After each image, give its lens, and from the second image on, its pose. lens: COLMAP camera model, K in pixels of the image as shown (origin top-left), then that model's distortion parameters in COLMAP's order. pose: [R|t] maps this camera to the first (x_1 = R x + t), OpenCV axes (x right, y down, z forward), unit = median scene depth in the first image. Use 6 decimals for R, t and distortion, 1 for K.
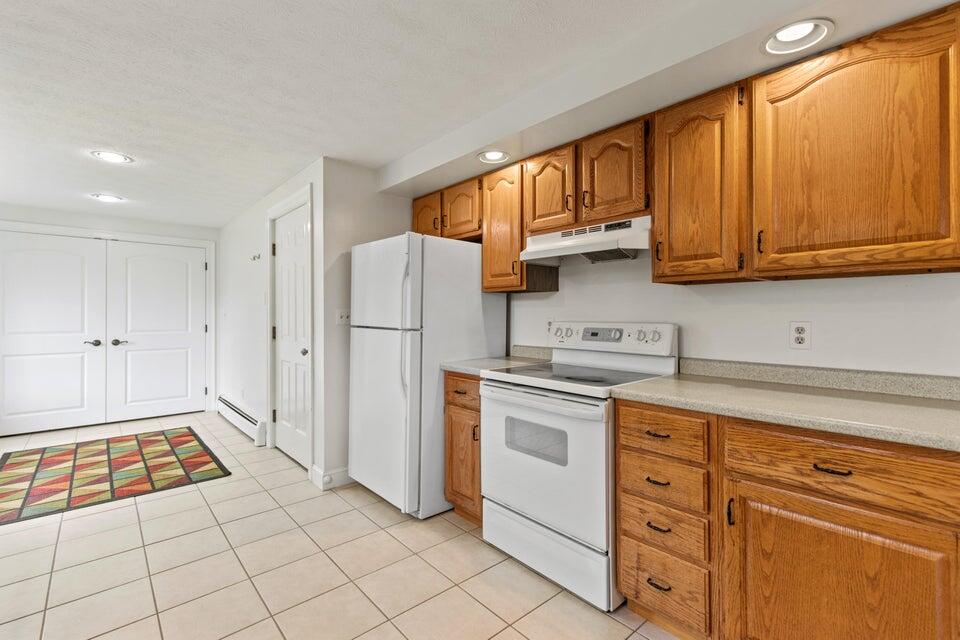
lens RADIAL K [[429.6, 0, 490.0], [0, 429.6, 313.6], [0, 0, 1]] dist [0.010985, -0.001397]
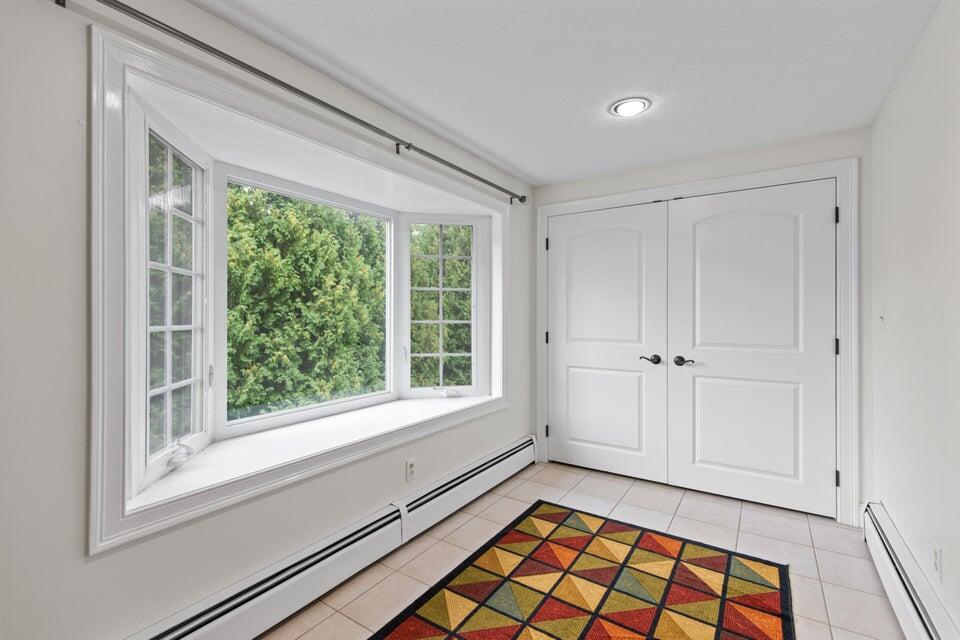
lens RADIAL K [[429.6, 0, 481.9], [0, 429.6, 315.0], [0, 0, 1]] dist [0.010985, -0.001397]
pose [[0.234793, 0.000908, -0.972045, -0.325692], [-0.000296, 1.000000, 0.000862, -0.000664], [0.972045, 0.000085, 0.234793, 0.577804]]
